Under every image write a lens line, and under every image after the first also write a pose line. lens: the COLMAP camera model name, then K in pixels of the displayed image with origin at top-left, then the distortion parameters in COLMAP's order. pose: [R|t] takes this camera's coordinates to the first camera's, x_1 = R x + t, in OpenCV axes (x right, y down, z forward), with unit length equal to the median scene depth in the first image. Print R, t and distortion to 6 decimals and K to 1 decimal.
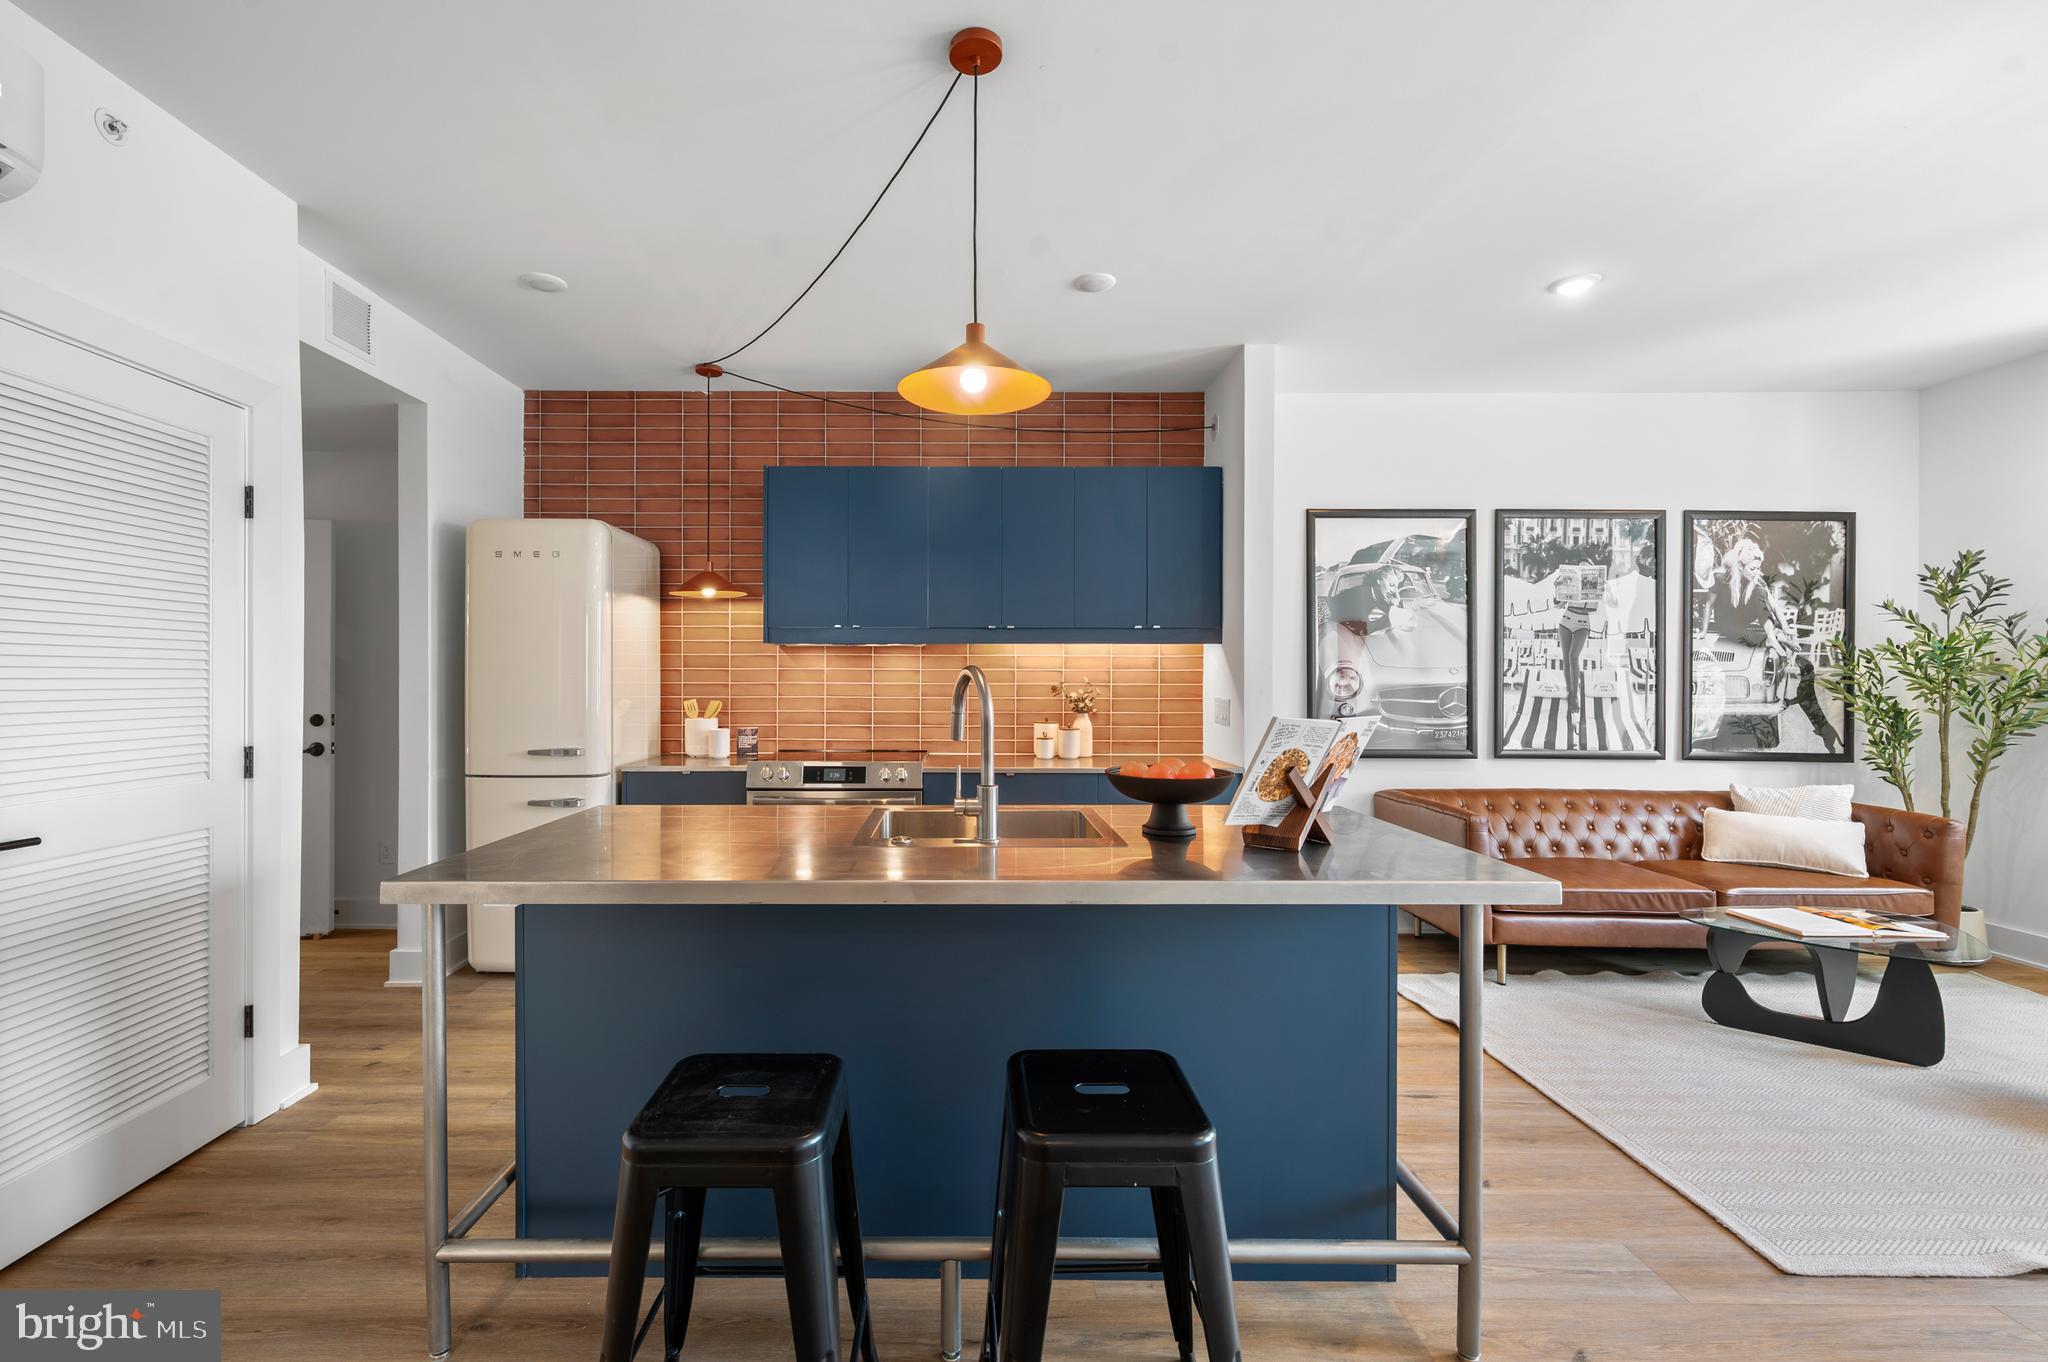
lens RADIAL K [[836.4, 0, 956.4], [0, 836.4, 684.7], [0, 0, 1]] dist [-0.003670, -0.000382]
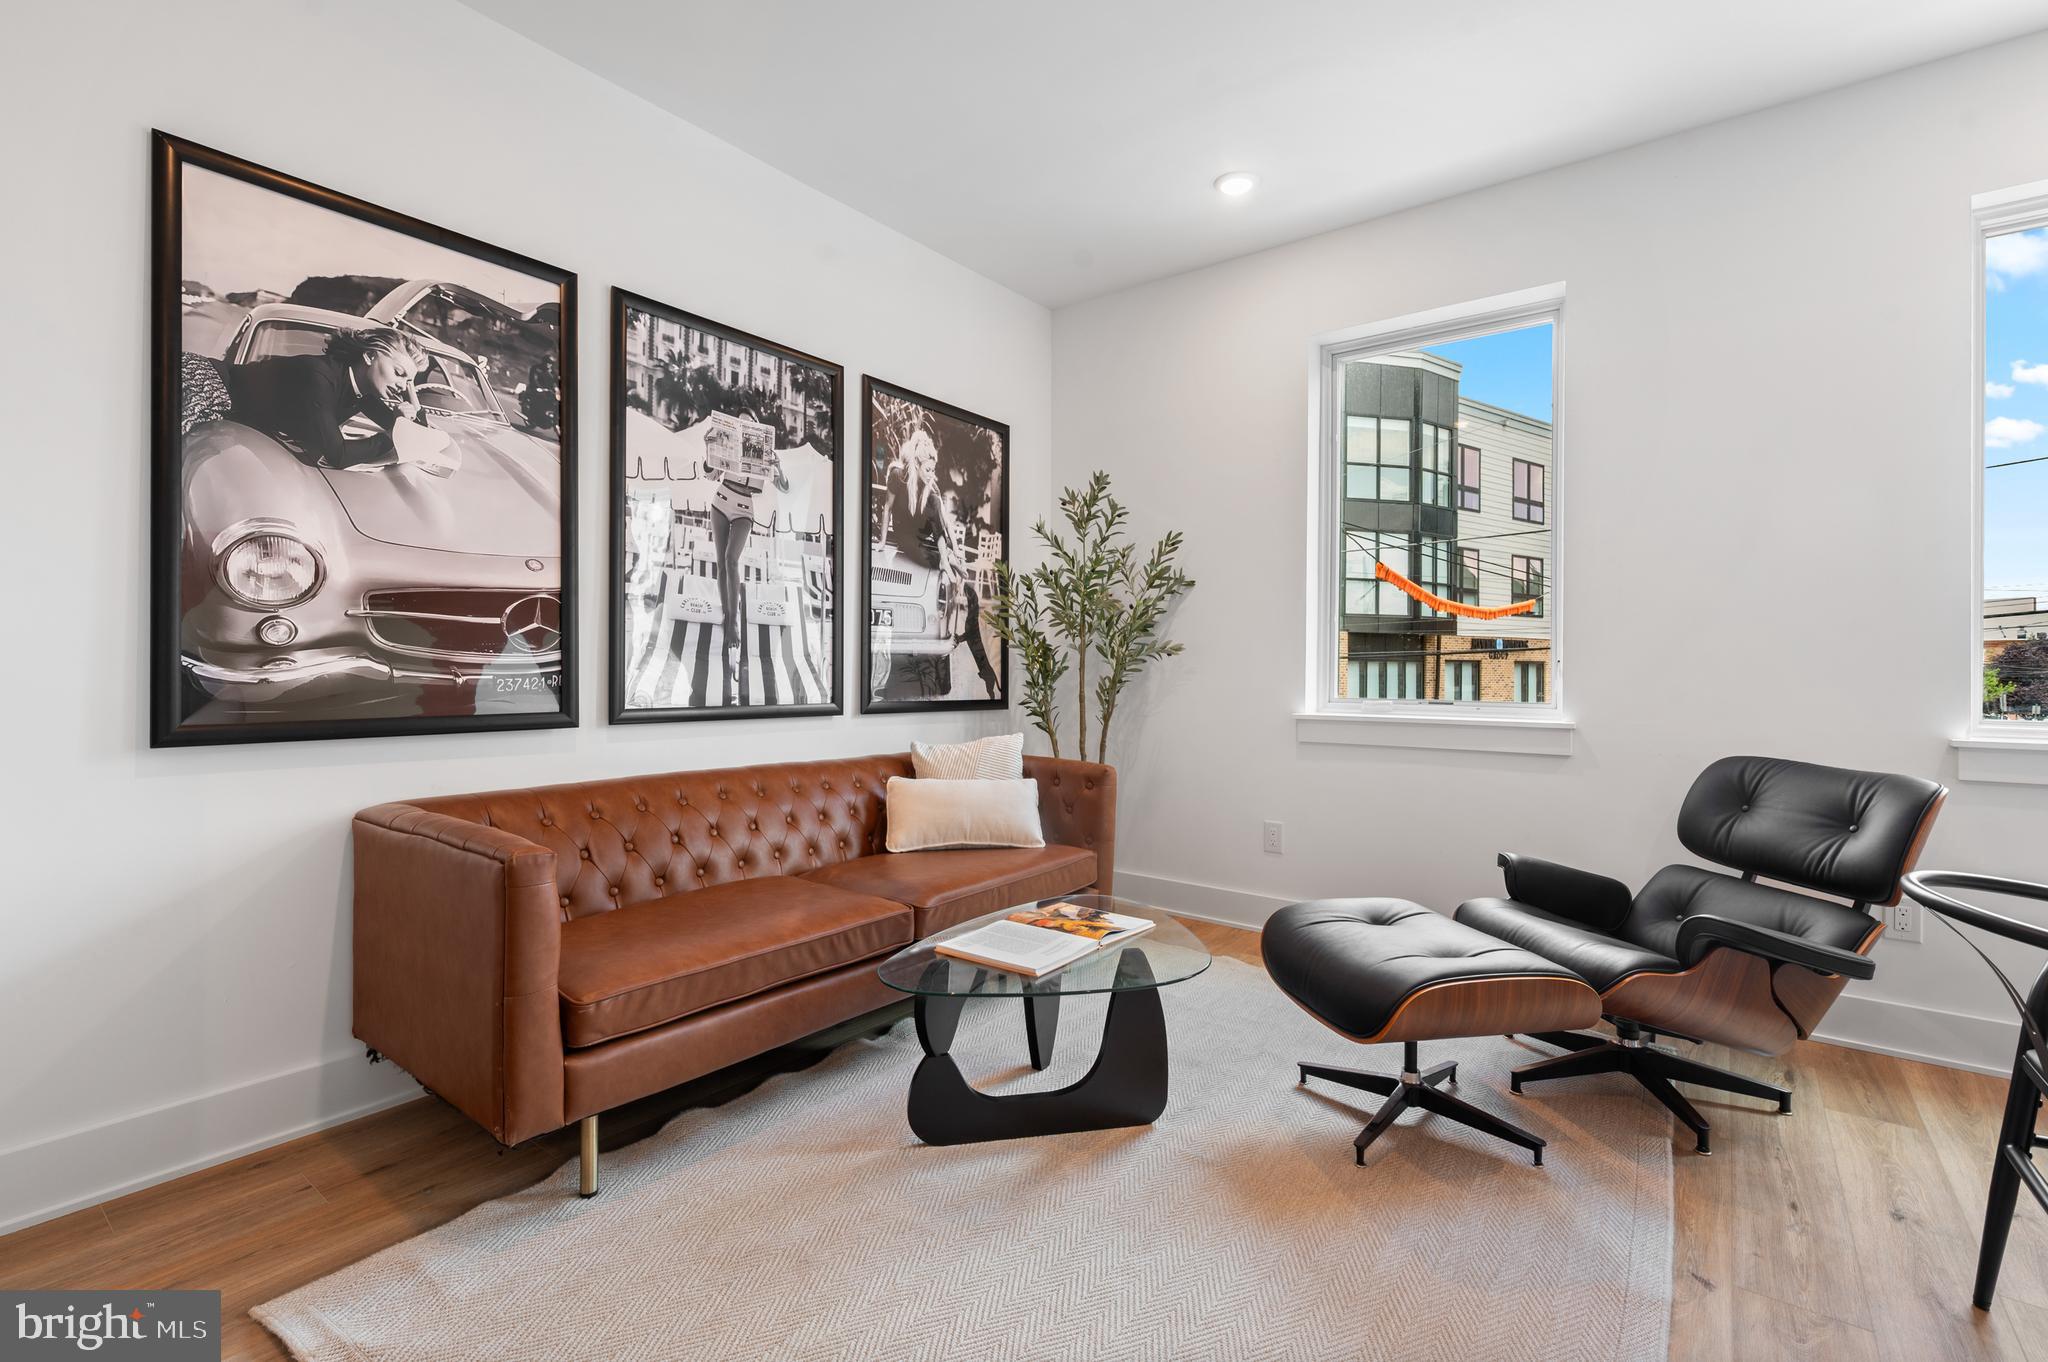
lens RADIAL K [[920.1, 0, 1055.2], [0, 920.1, 660.8], [0, 0, 1]] dist [-0.005192, 0.001474]
pose [[0.578284, 0.004325, 0.815824, 0.316720], [0.001094, 0.999981, -0.006077, 0.048949], [-0.815835, 0.004406, 0.578268, 0.401350]]
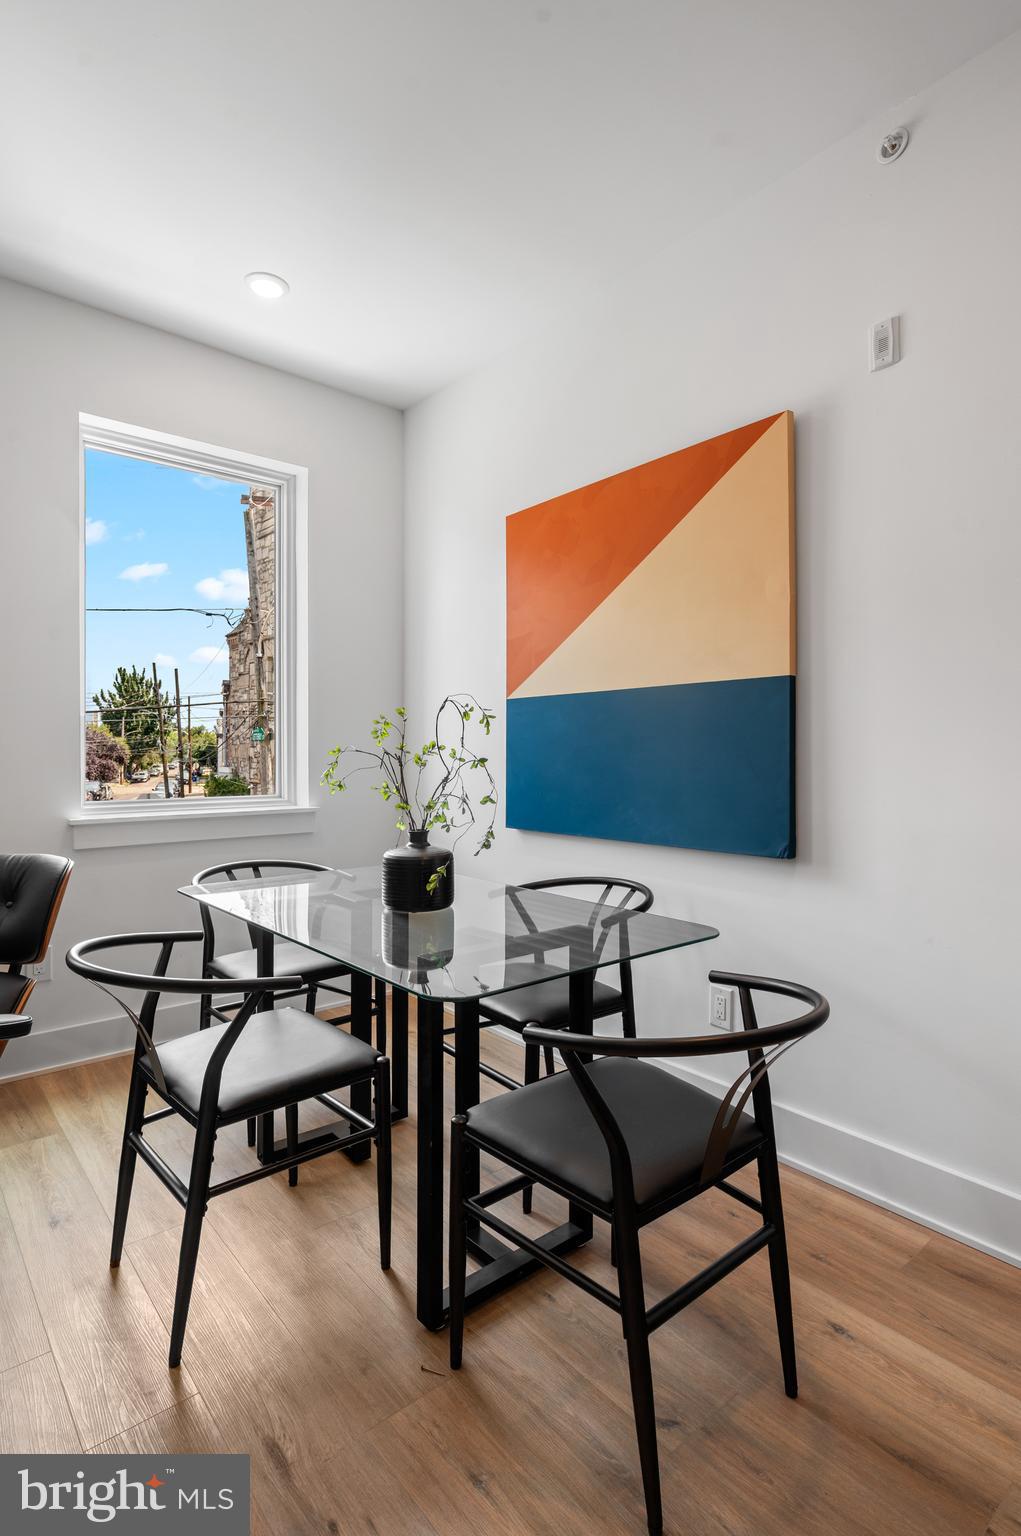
lens RADIAL K [[772.0, 0, 519.4], [0, 772.0, 747.1], [0, 0, 1]] dist [-0.002796, -0.001138]
pose [[-0.659305, -0.002141, 0.751873, 0.388006], [0.006387, 0.999944, 0.008448, 0.032253], [-0.751848, 0.010372, -0.659254, 0.415959]]
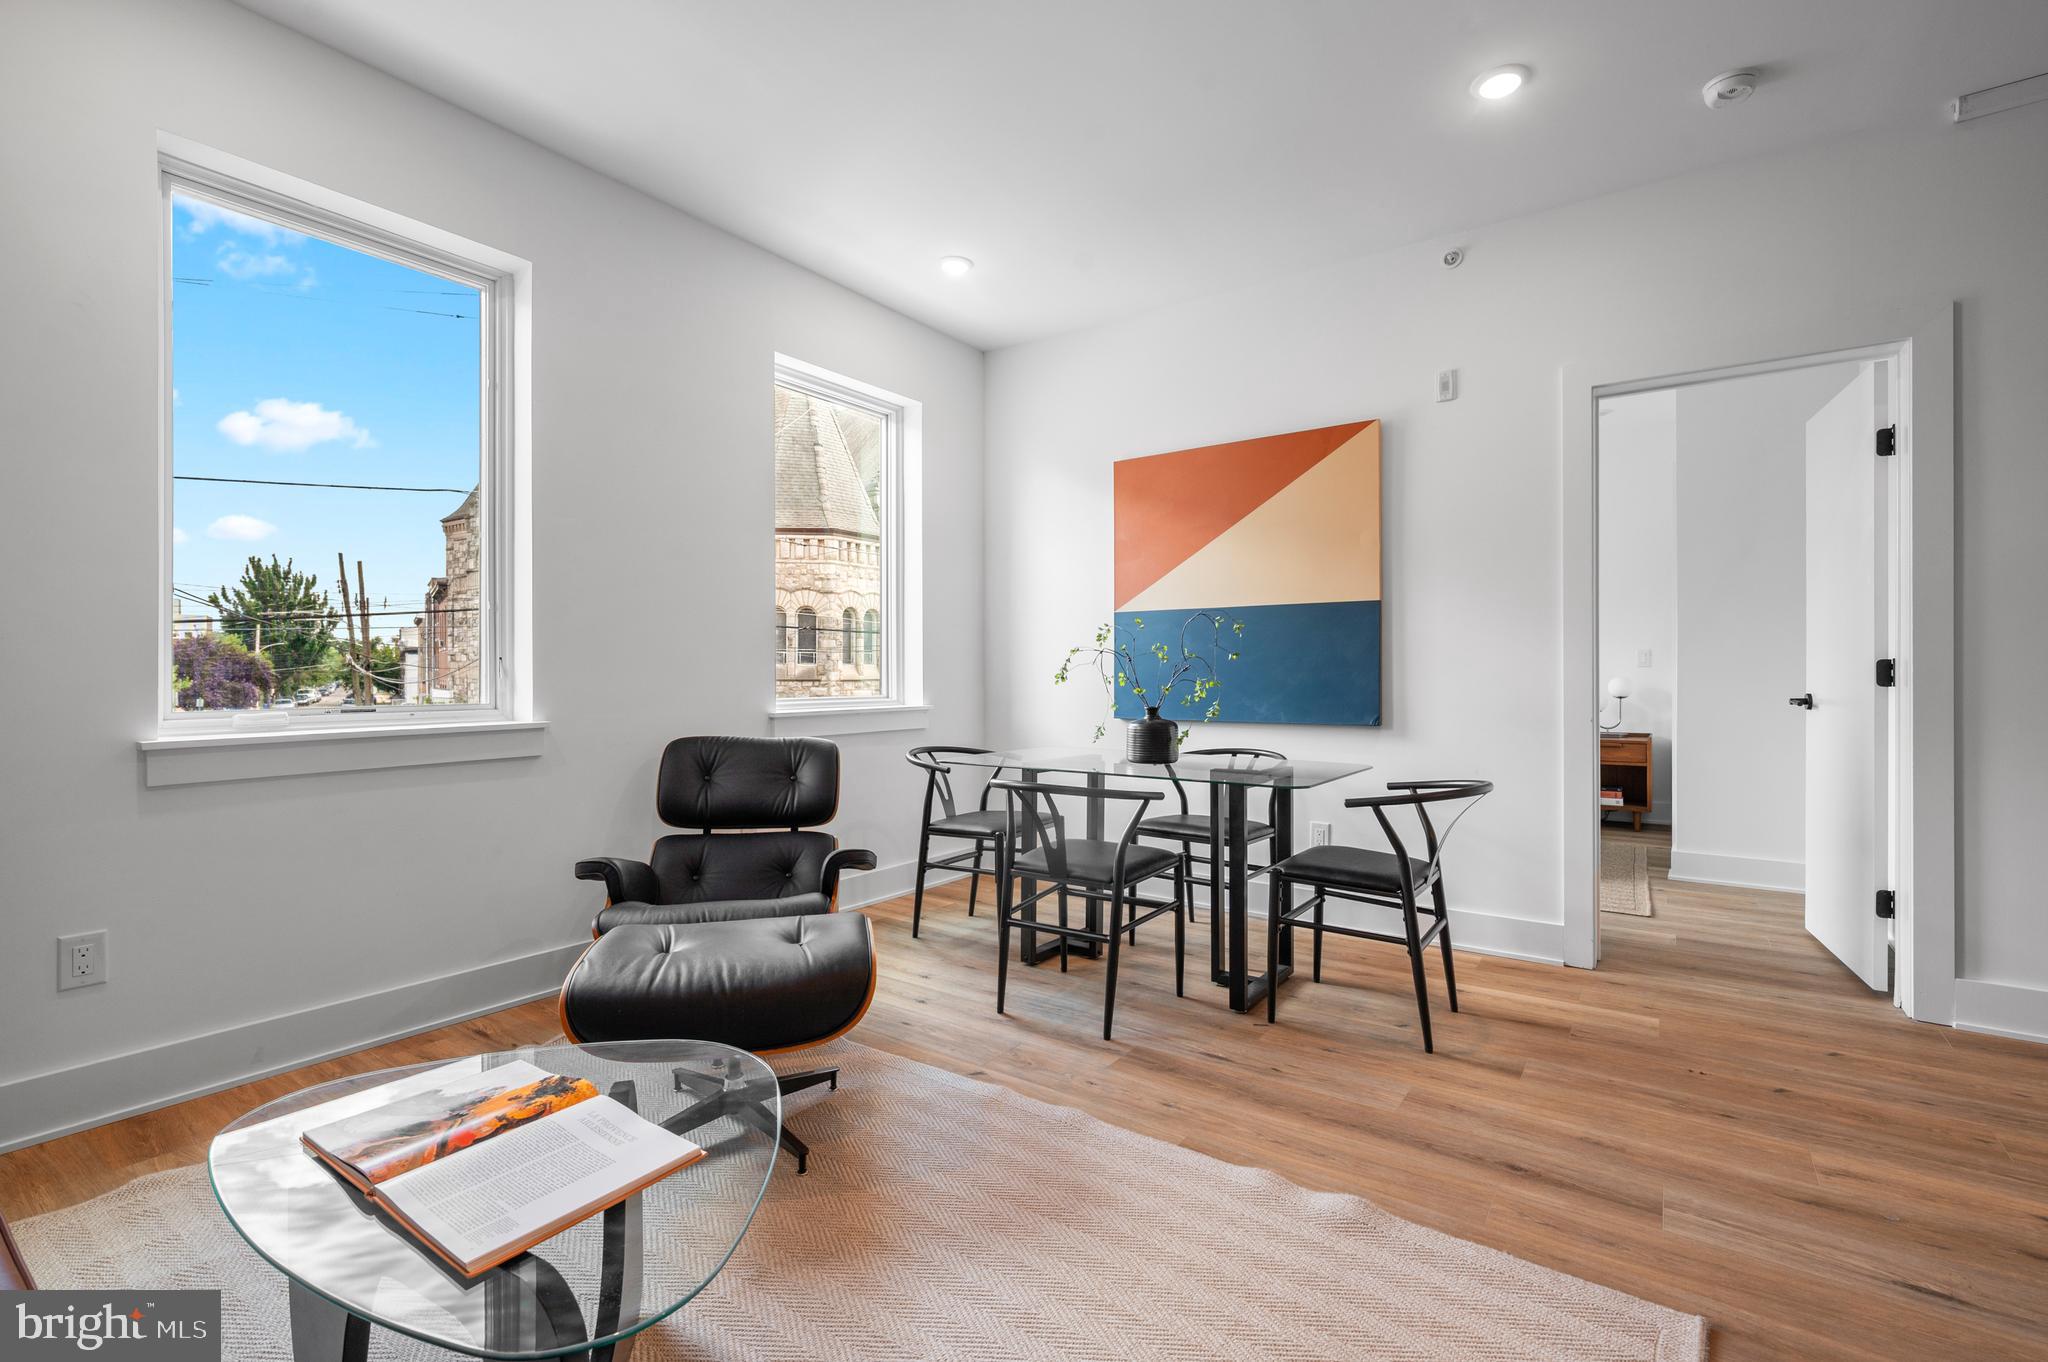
lens RADIAL K [[920.1, 0, 1014.9], [0, 920.1, 666.3], [0, 0, 1]] dist [-0.005192, 0.001474]
pose [[-0.824483, -0.002360, 0.565882, 0.439092], [0.002201, 0.999970, 0.007377, 0.045992], [-0.565883, 0.007328, -0.824453, 0.858090]]
